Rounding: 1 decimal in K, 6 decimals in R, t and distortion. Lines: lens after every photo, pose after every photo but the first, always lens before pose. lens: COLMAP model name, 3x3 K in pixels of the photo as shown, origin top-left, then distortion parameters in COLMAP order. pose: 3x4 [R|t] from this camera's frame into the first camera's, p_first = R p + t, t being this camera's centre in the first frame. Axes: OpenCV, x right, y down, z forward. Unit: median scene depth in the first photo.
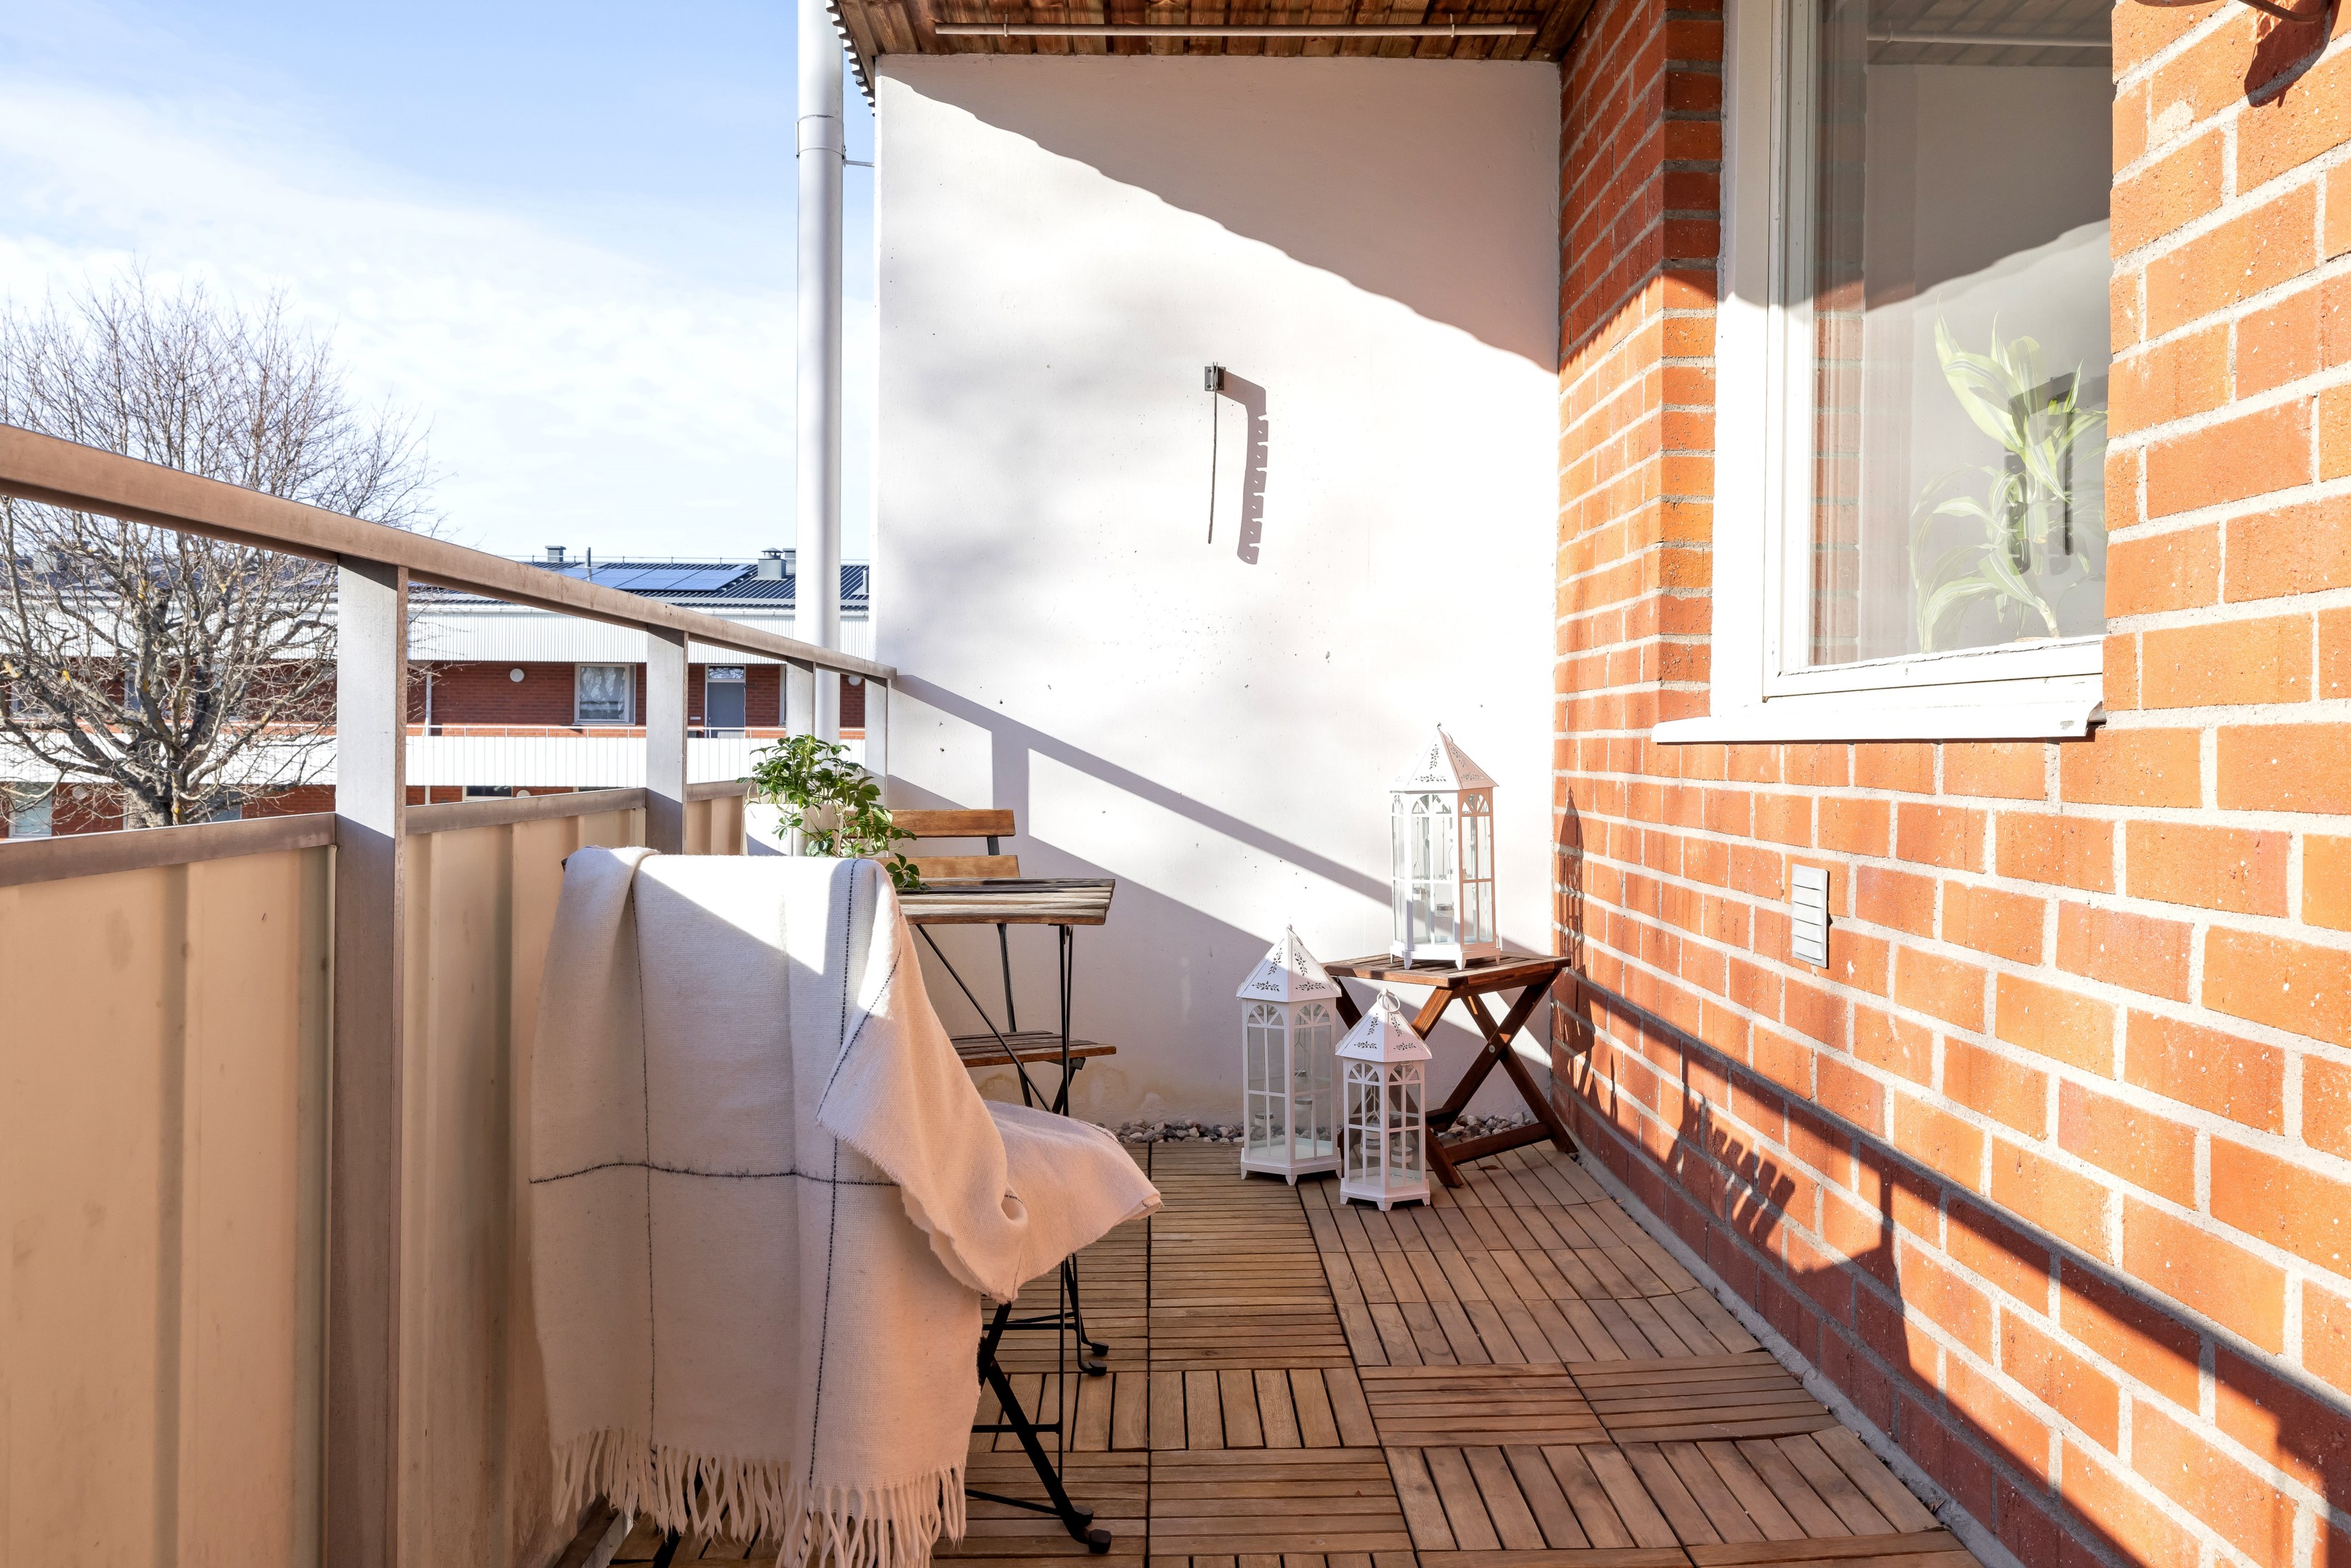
lens RADIAL K [[1803.1, 0, 1241.9], [0, 1803.1, 761.9], [0, 0, 1]] dist [0.080911, -0.002182]
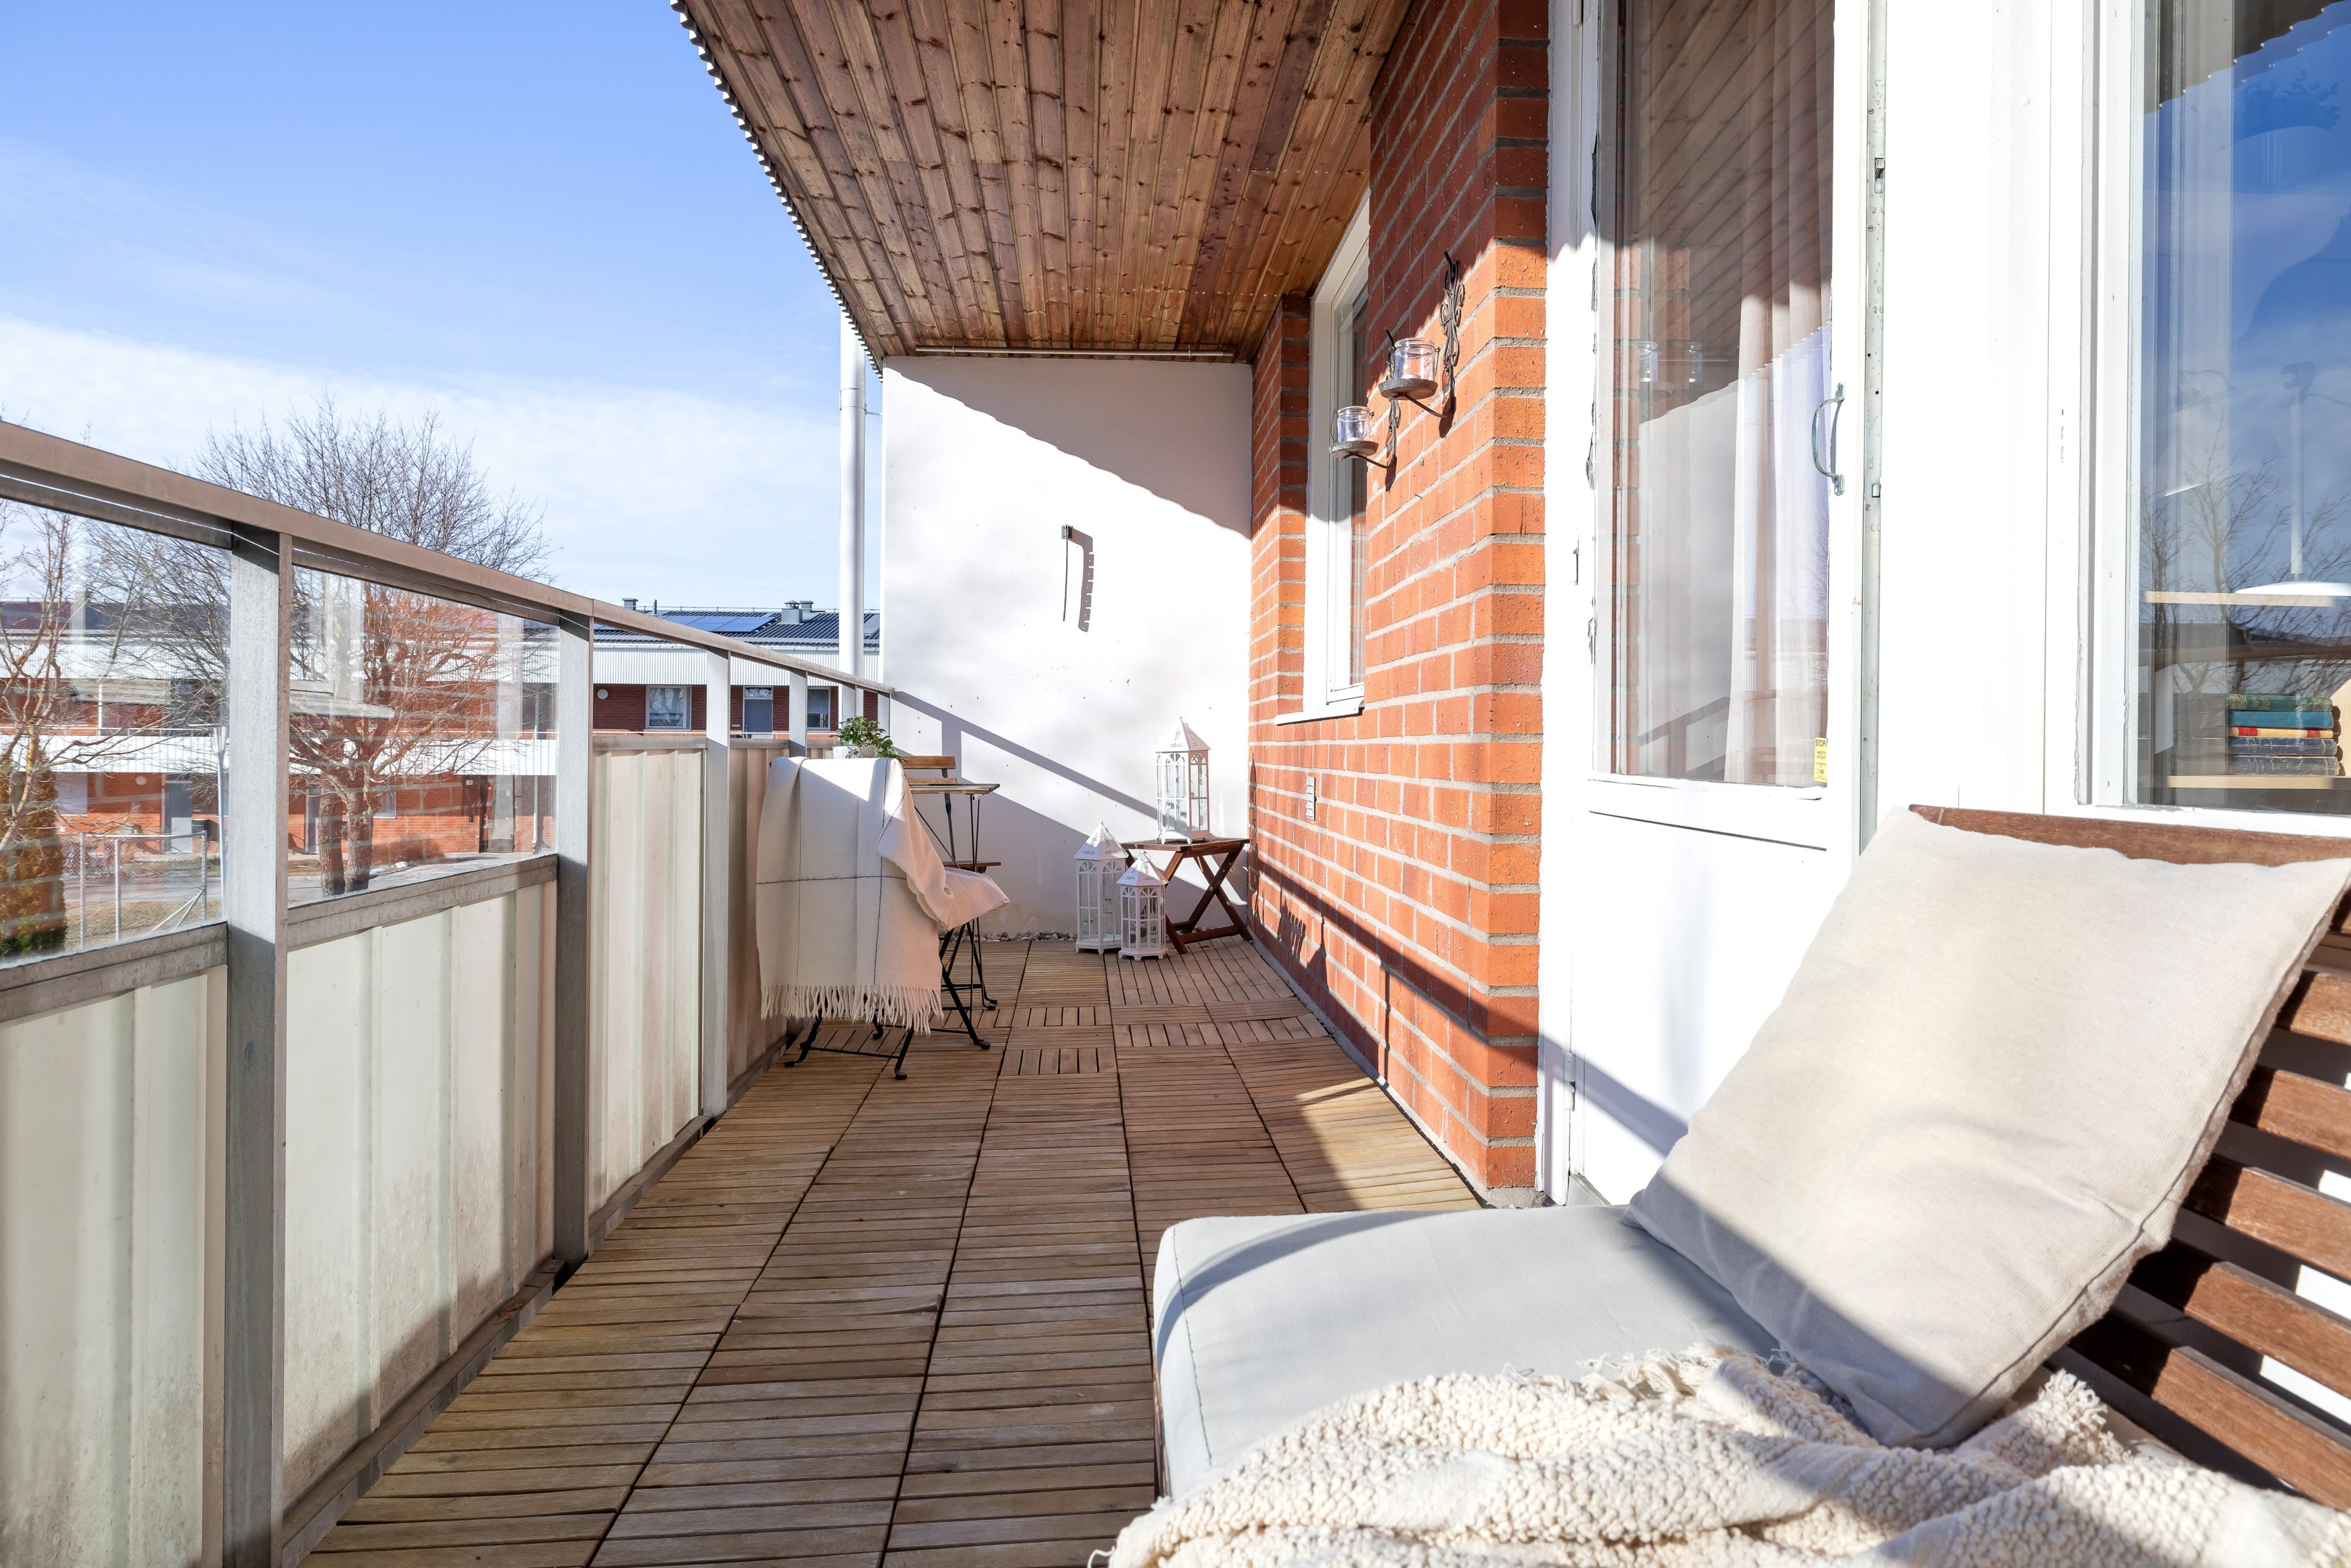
lens RADIAL K [[1334.6, 0, 1181.3], [0, 1334.6, 759.0], [0, 0, 1]] dist [0.002121, -0.003381]
pose [[0.999481, -0.000926, 0.032197, 0.062974], [0.000896, 0.999999, 0.000953, 0.021438], [-0.032198, -0.000924, 0.999481, -0.398219]]
